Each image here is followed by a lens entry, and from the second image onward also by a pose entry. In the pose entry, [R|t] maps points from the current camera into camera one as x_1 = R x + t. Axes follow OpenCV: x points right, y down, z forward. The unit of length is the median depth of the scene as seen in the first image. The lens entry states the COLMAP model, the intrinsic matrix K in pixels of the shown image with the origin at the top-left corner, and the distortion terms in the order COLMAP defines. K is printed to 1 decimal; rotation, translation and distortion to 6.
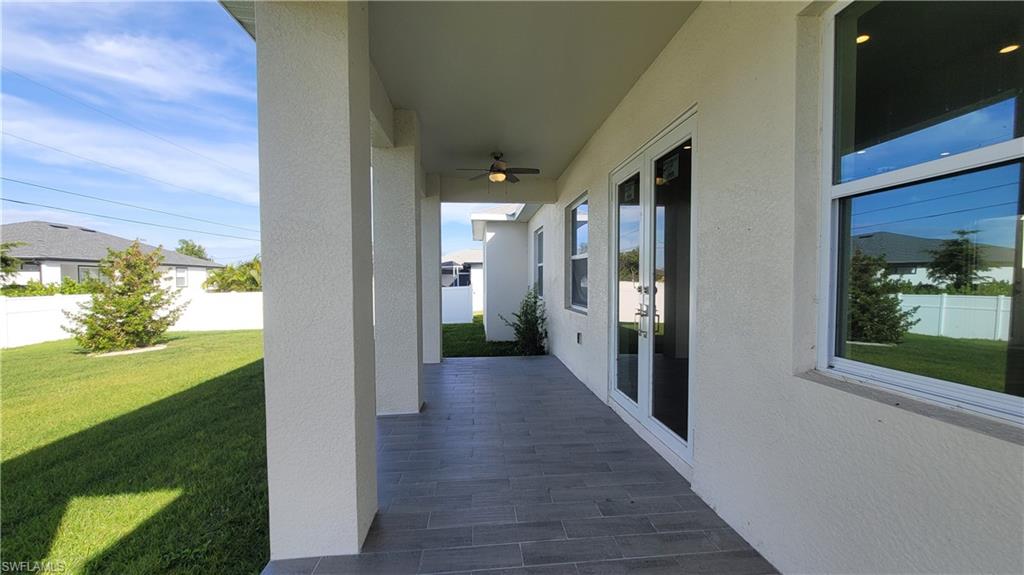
lens RADIAL K [[417.6, 0, 510.9], [0, 417.6, 287.4], [0, 0, 1]] dist [-0.003762, 0.001576]
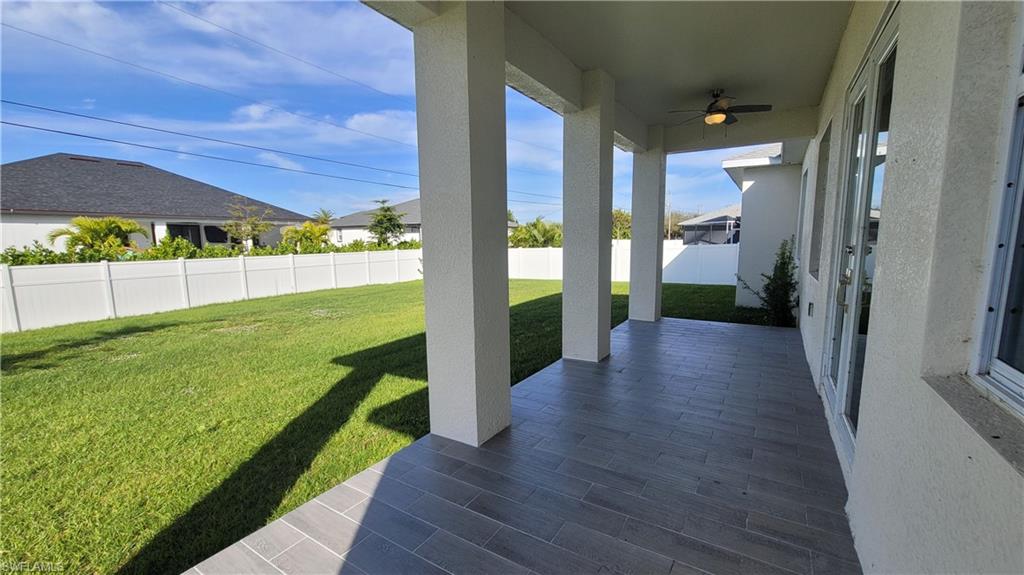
lens RADIAL K [[417.6, 0, 516.2], [0, 417.6, 287.5], [0, 0, 1]] dist [-0.003762, 0.001576]
pose [[0.798052, 0.066879, -0.598865, 0.180313], [-0.005521, 0.994592, 0.103716, -0.000219], [0.602563, -0.079465, 0.794106, 0.024742]]
